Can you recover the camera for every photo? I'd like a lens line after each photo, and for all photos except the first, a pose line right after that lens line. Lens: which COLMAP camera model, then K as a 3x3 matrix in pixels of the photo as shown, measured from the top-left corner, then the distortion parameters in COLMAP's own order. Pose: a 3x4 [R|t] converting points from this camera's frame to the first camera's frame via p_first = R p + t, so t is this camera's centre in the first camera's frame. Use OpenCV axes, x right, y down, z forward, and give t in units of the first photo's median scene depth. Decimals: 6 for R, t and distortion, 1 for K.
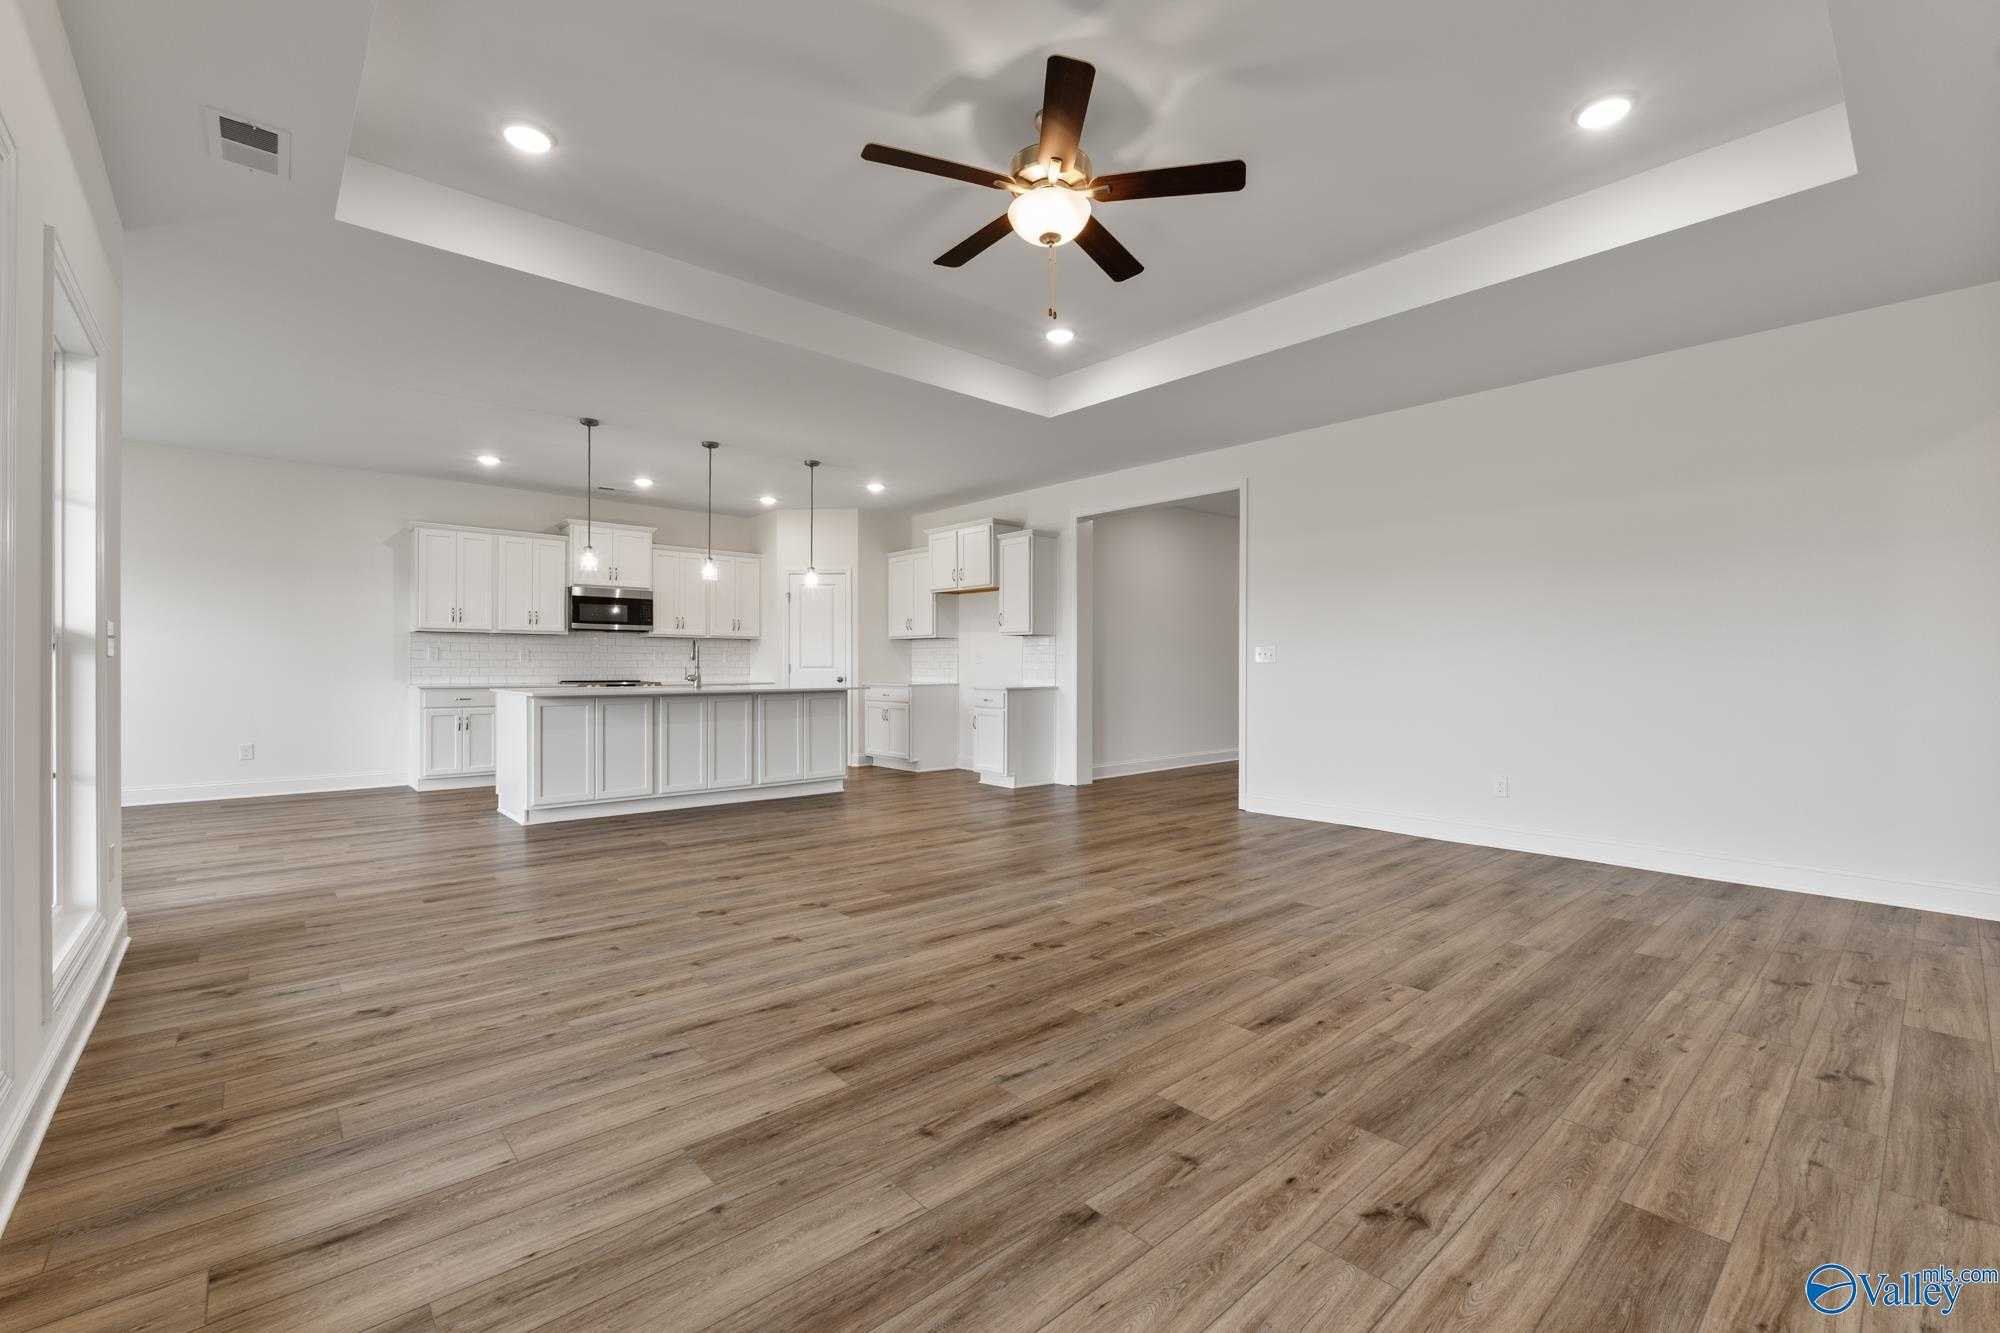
lens RADIAL K [[843.4, 0, 1004.0], [0, 843.4, 662.7], [0, 0, 1]] dist [-0.001858, -0.000115]
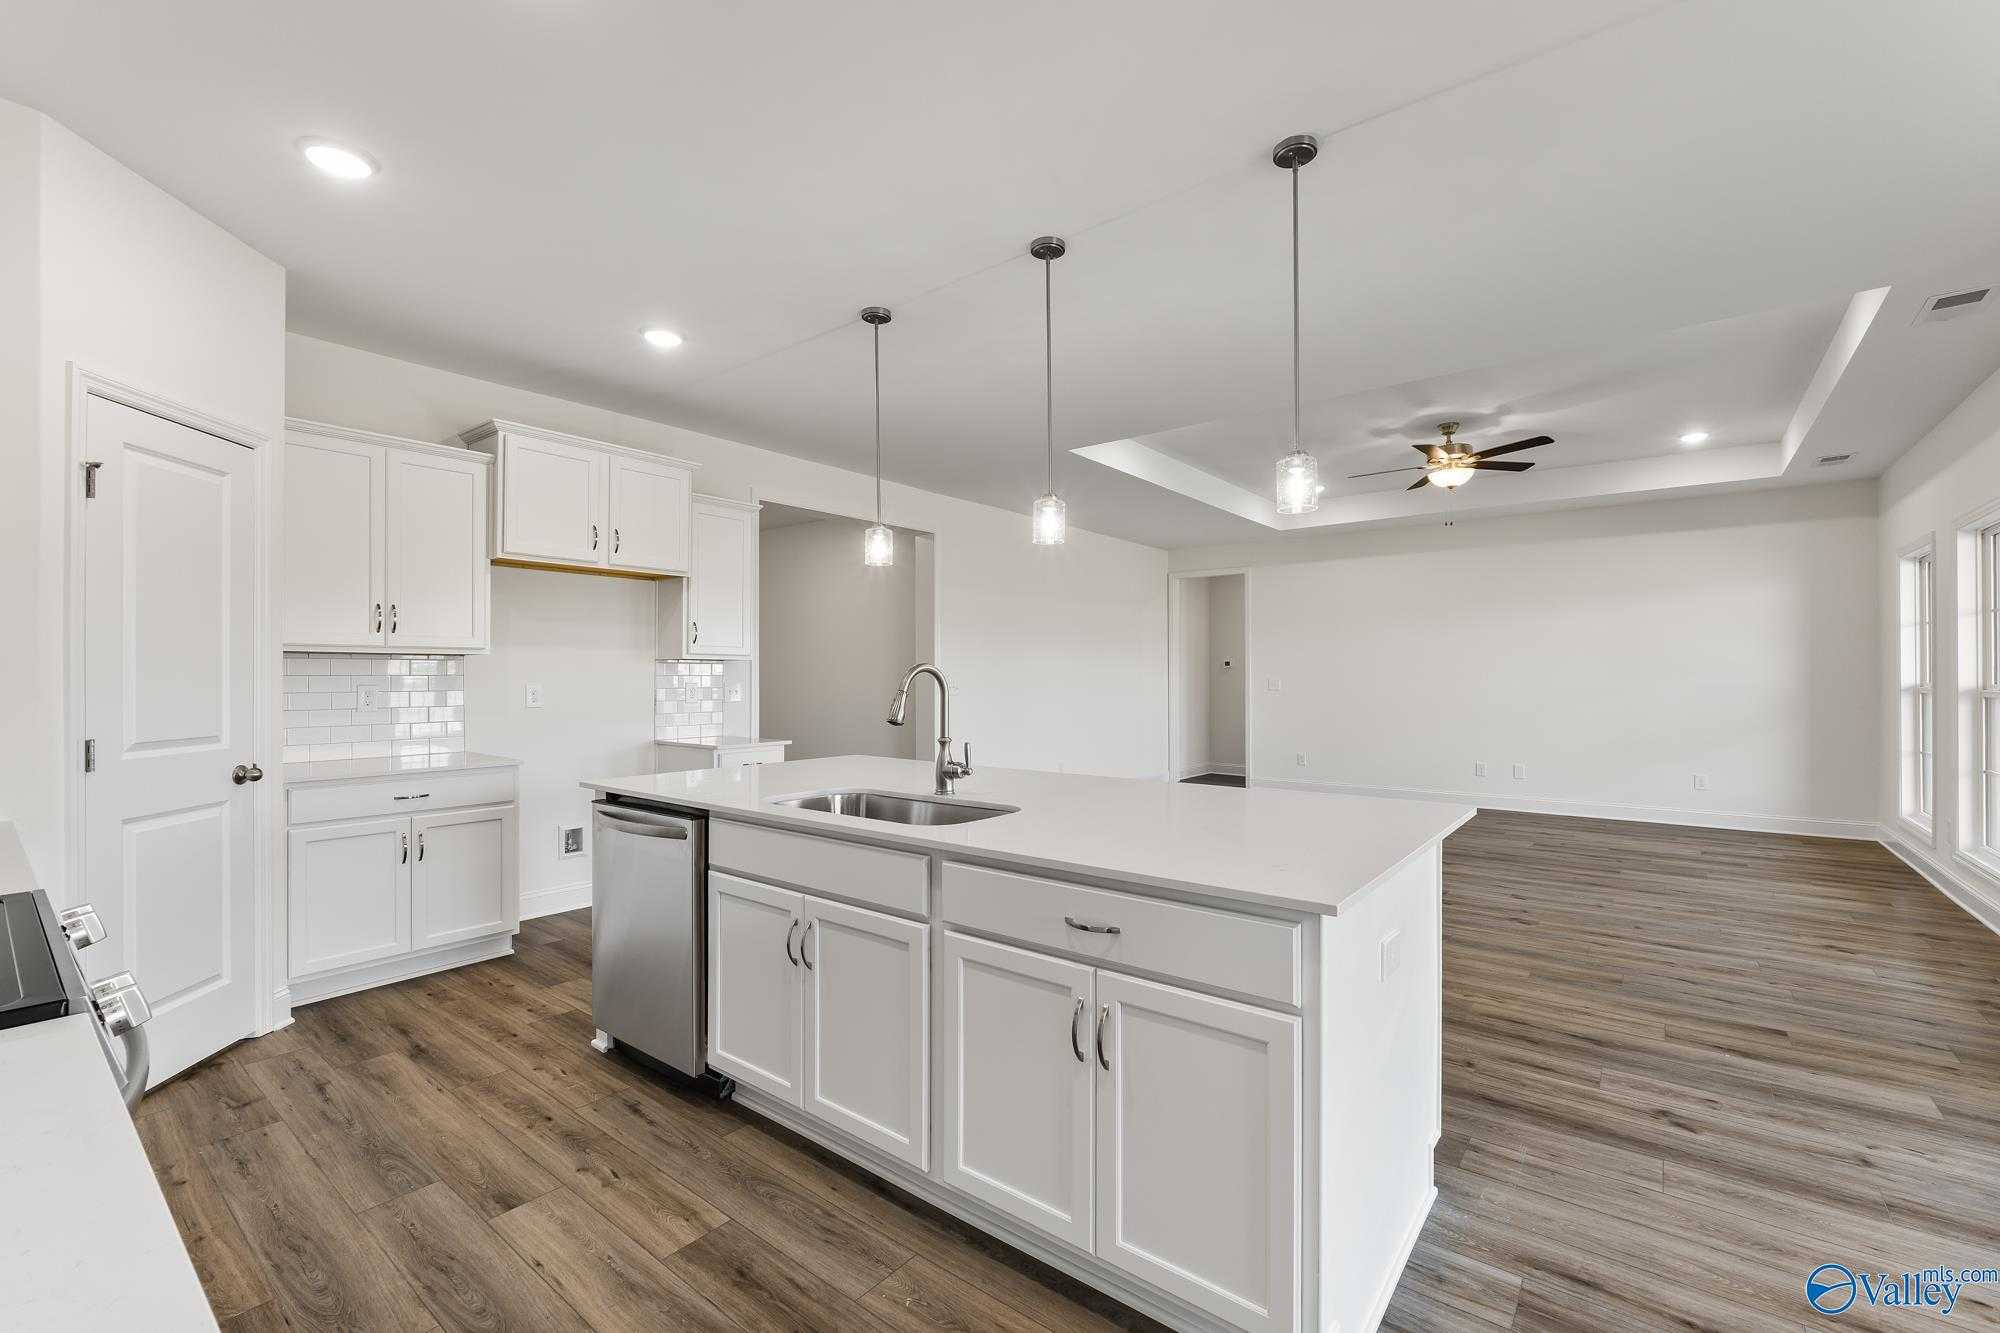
lens RADIAL K [[843.4, 0, 998.2], [0, 843.4, 675.3], [0, 0, 1]] dist [-0.001858, -0.000115]
pose [[-0.176972, 0.000026, 0.984216, -1.488530], [-0.000667, 1.000000, -0.000146, -0.049963], [-0.984216, -0.000682, -0.176972, 2.087650]]
